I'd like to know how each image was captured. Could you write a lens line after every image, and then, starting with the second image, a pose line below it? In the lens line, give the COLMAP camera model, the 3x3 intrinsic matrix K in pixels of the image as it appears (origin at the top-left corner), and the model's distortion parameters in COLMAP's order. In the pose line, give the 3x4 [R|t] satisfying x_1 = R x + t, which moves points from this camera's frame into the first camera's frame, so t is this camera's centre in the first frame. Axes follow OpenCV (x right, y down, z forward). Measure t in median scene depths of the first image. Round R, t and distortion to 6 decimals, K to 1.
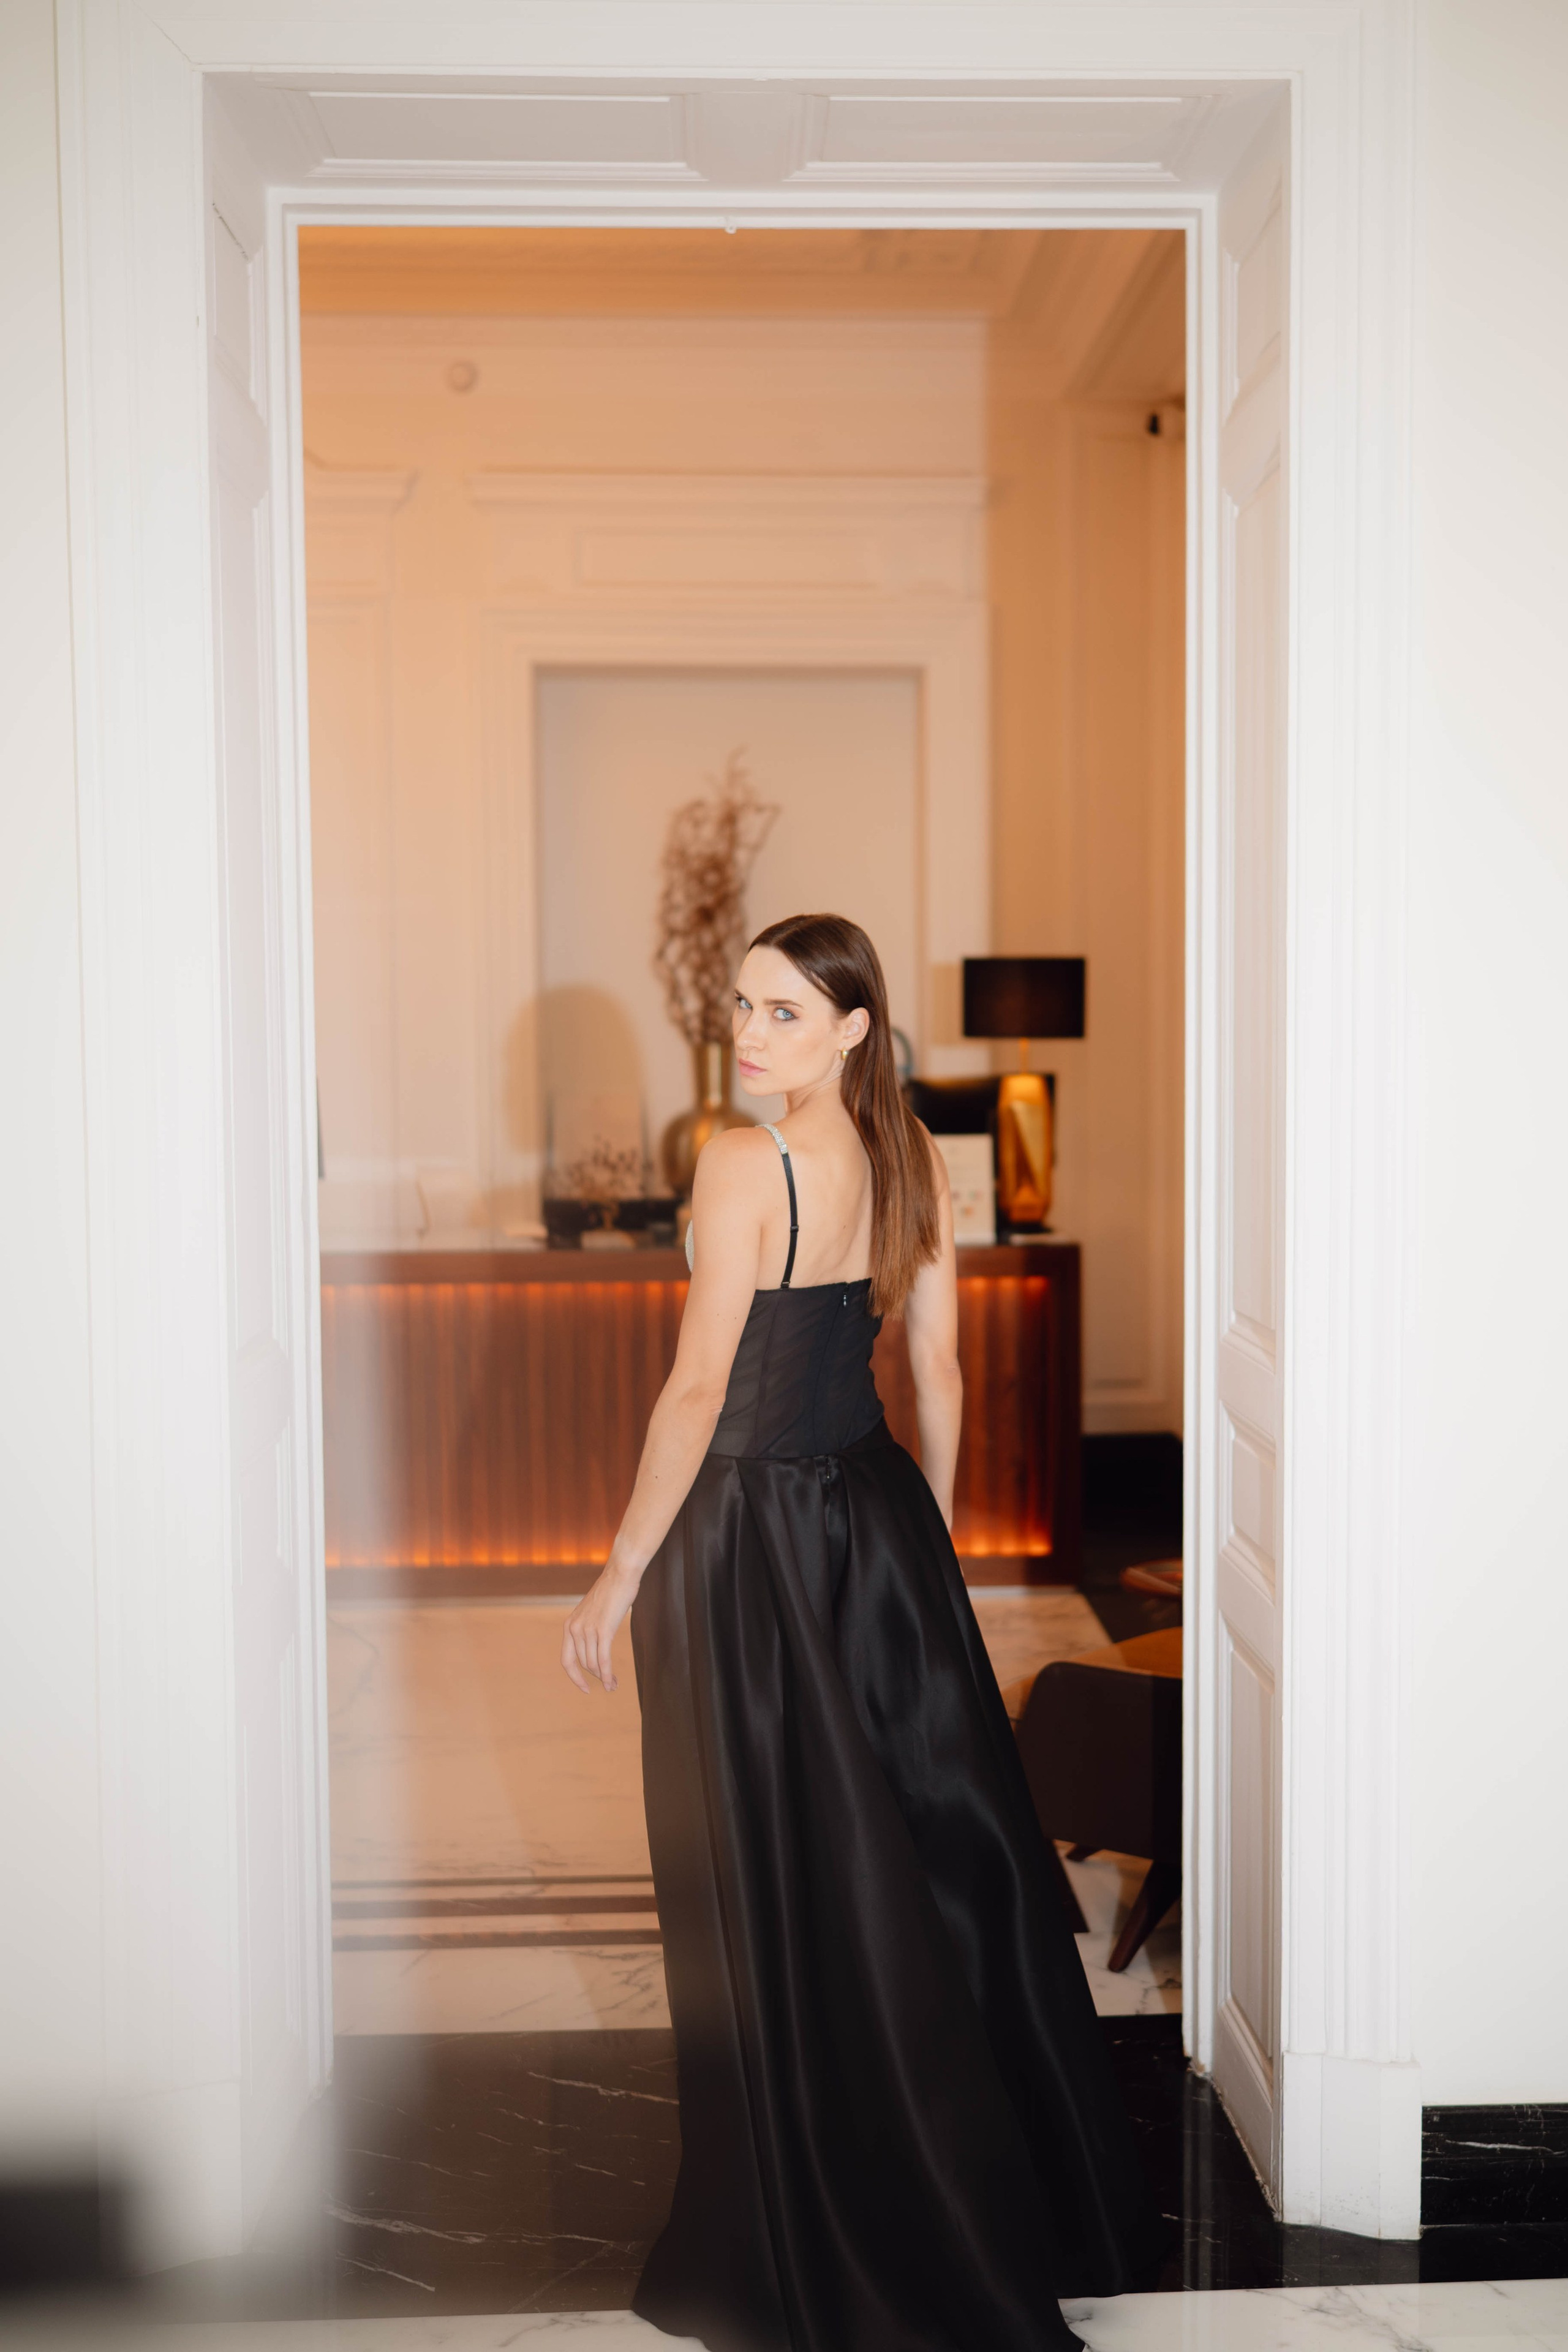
lens RADIAL K [[2487.6, 0, 794.7], [0, 2487.6, 1245.1], [0, 0, 1]] dist [0.004288, -0.211651]
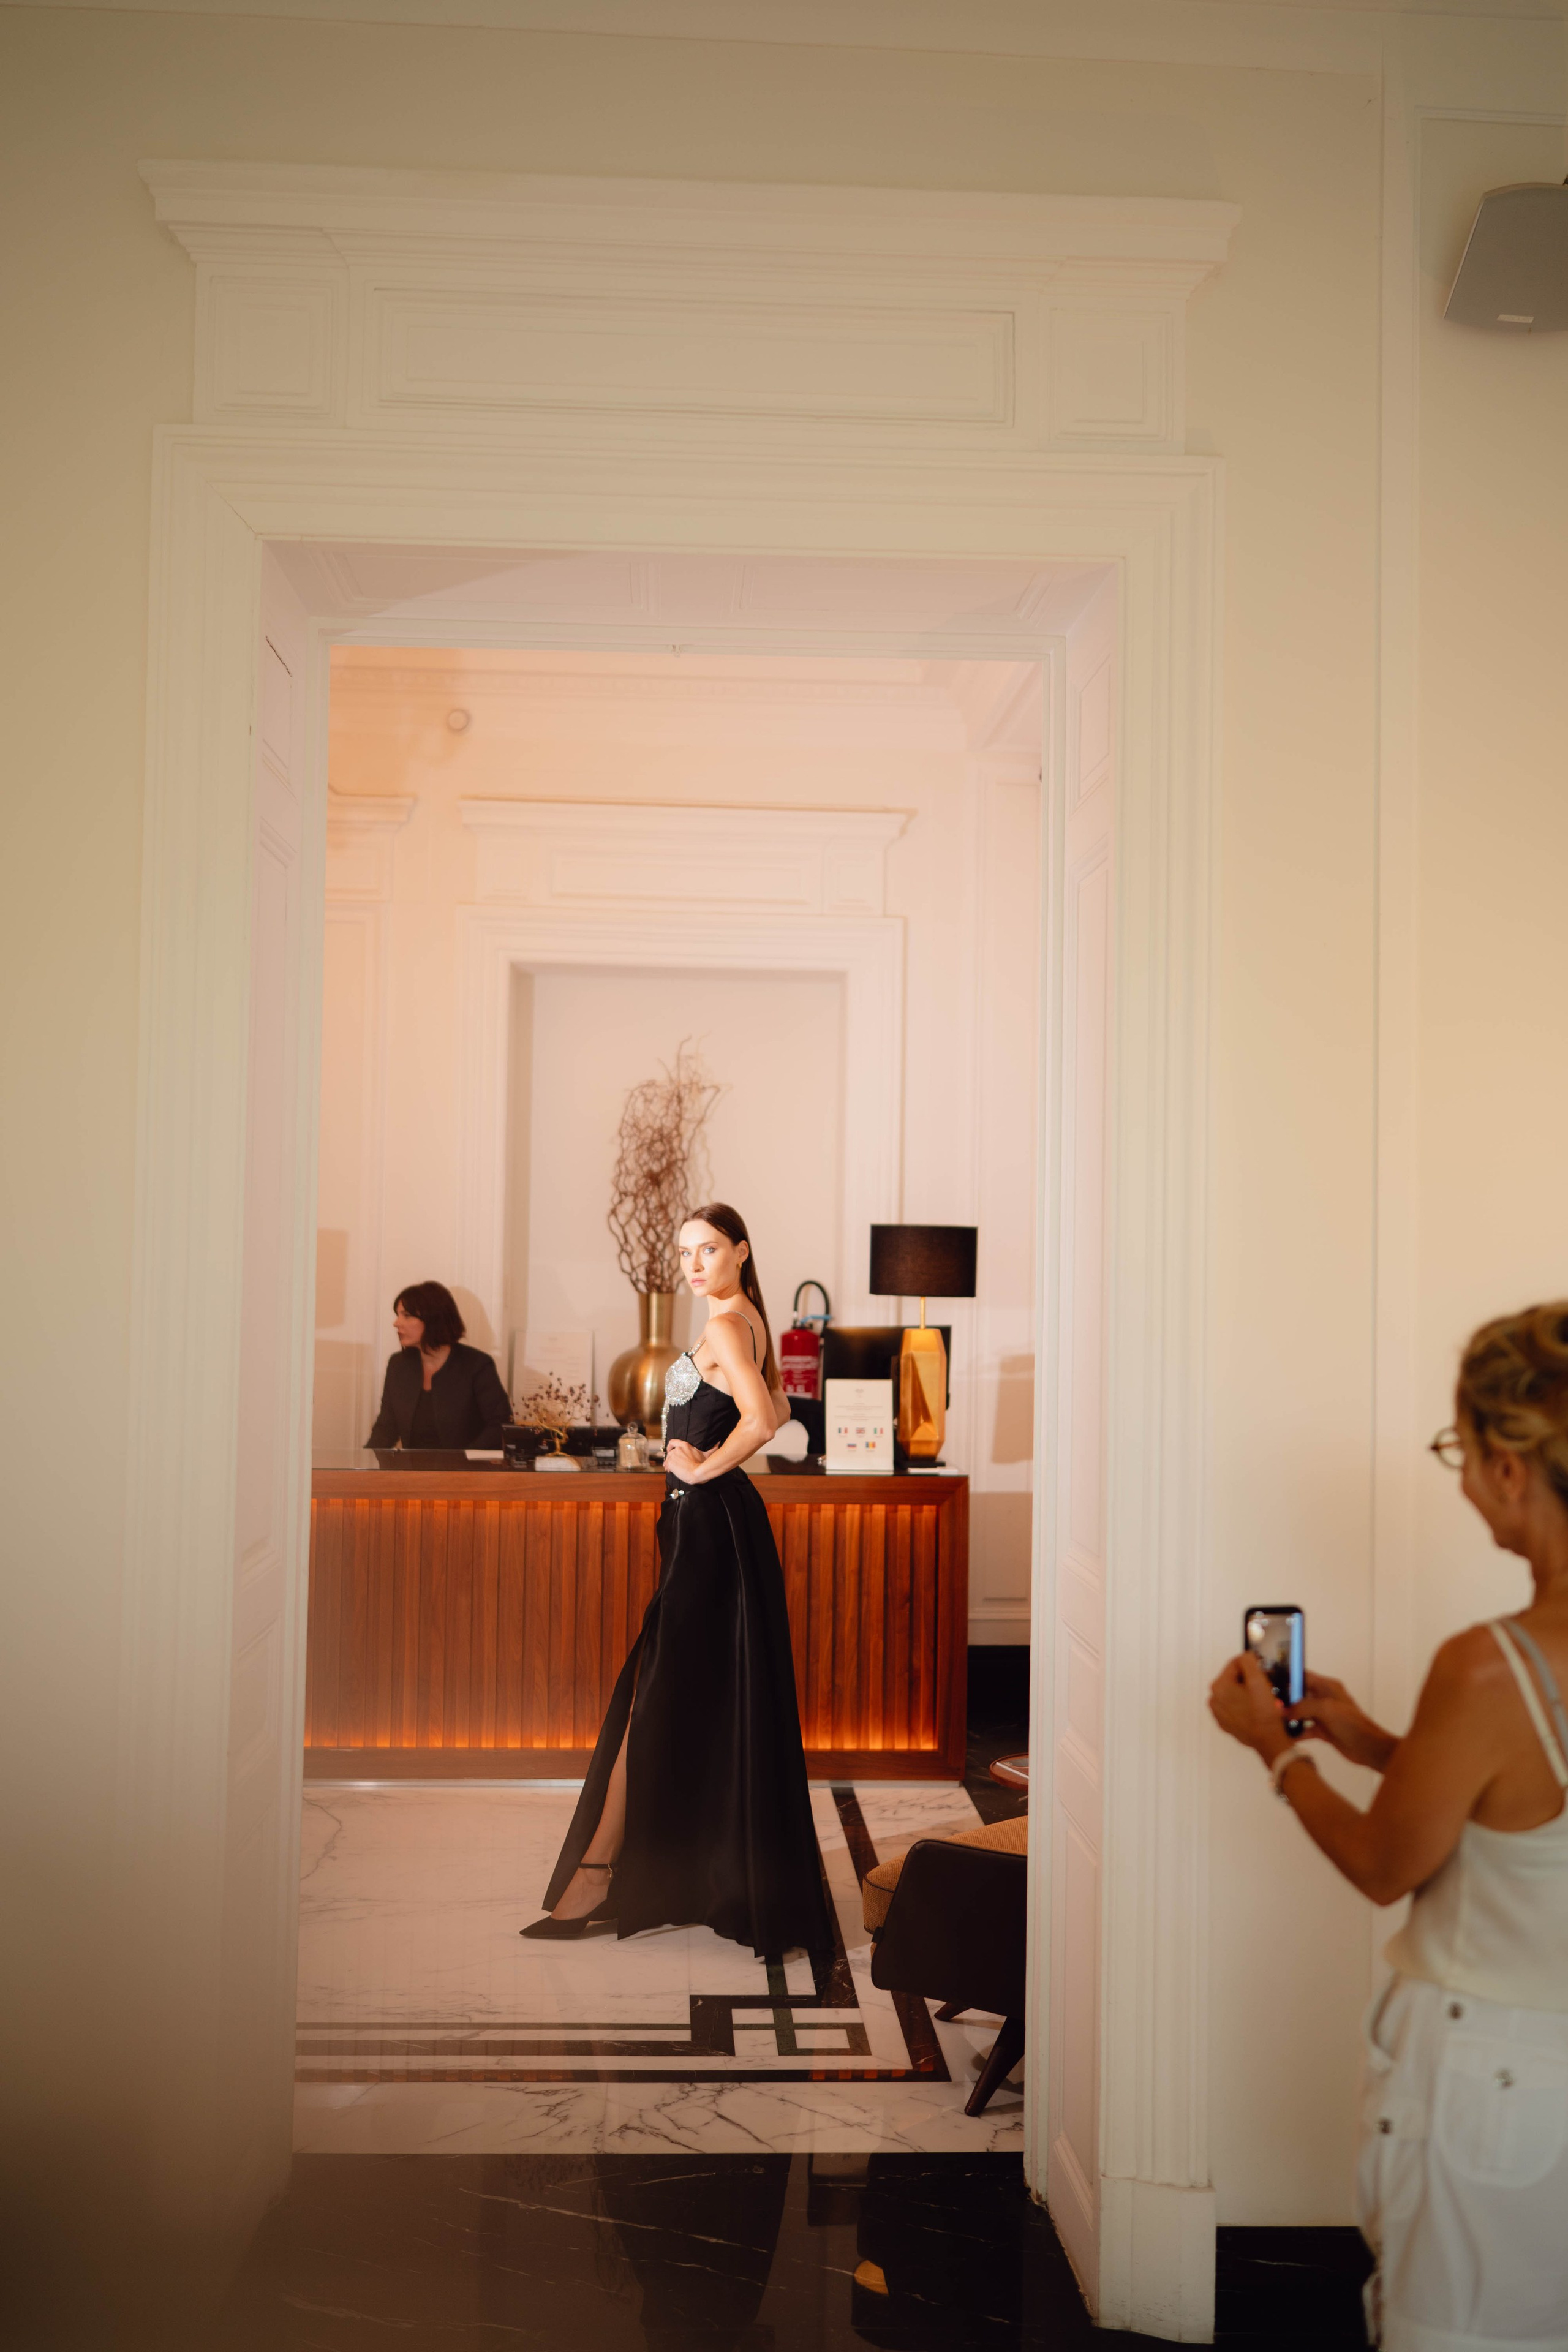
lens RADIAL K [[2327.7, 0, 784.0], [0, 2327.7, 1176.0], [0, 0, 1]] dist [-0.013669, -0.011854]
pose [[0.999560, 0.025576, 0.015039, 0.011849], [-0.023548, 0.992218, -0.122267, -0.005347], [-0.018049, 0.121859, 0.992383, -0.099956]]
